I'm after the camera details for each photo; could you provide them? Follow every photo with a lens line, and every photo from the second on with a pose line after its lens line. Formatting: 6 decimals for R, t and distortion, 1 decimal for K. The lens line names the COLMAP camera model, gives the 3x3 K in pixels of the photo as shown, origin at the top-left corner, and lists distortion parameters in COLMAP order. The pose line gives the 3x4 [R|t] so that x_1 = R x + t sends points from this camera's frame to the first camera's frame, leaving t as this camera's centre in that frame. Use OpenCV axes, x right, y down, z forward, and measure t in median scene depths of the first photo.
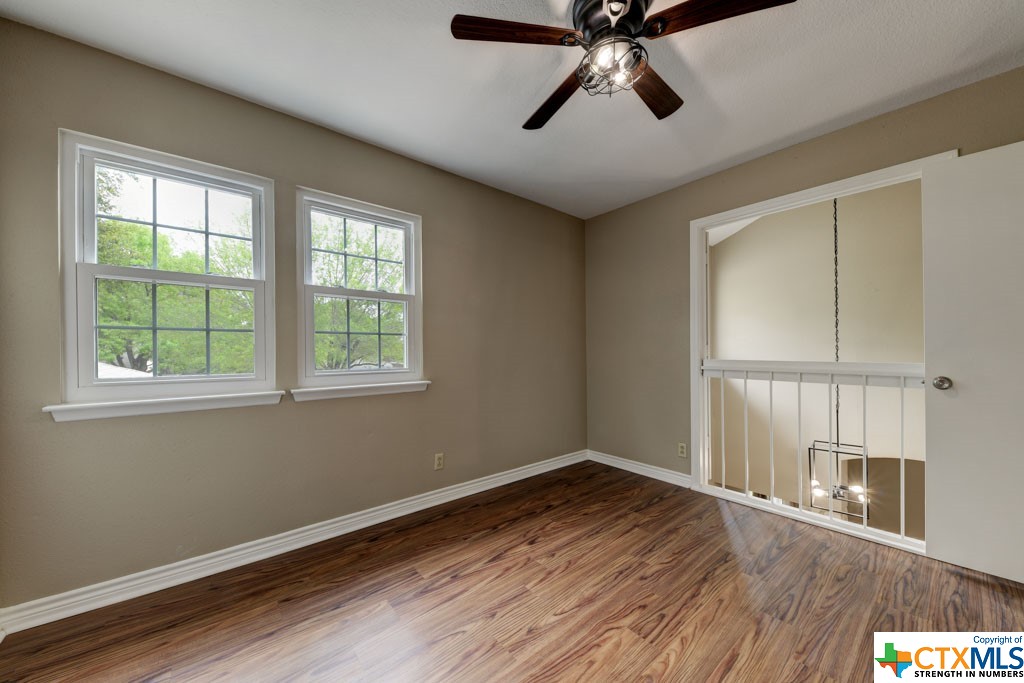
lens RADIAL K [[363.1, 0, 509.8], [0, 363.1, 348.0], [0, 0, 1]] dist [0.010867, -0.000097]
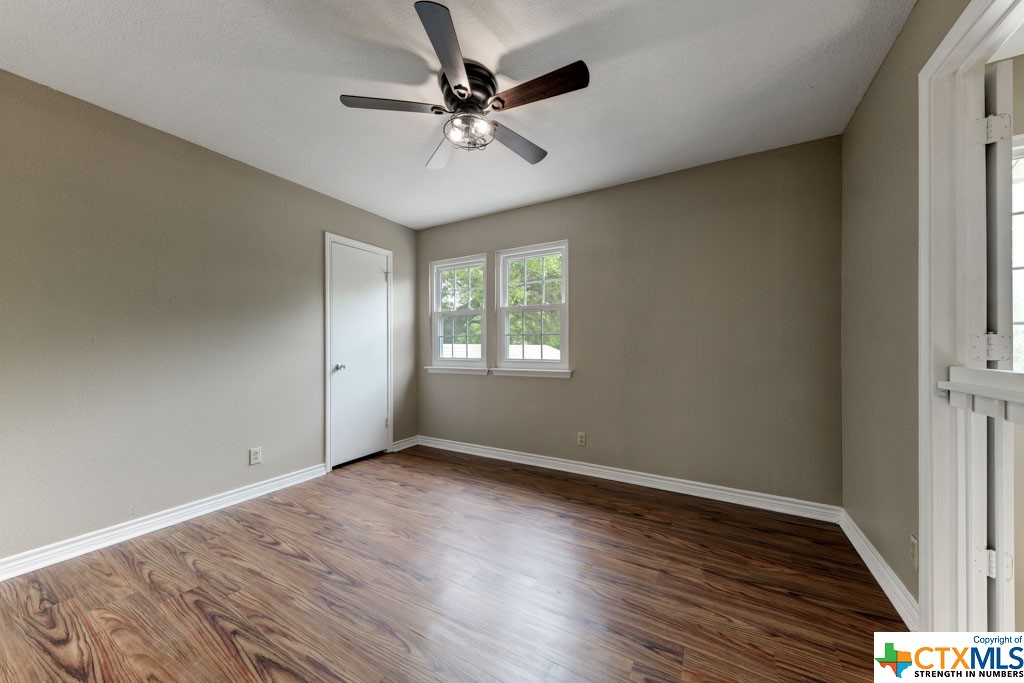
lens RADIAL K [[363.1, 0, 509.8], [0, 363.1, 348.0], [0, 0, 1]] dist [0.010867, -0.000097]
pose [[0.334564, 0.002388, -0.942370, 0.886088], [0.007470, 0.999959, 0.005185, 0.006469], [0.942343, -0.008774, 0.334533, 0.399991]]
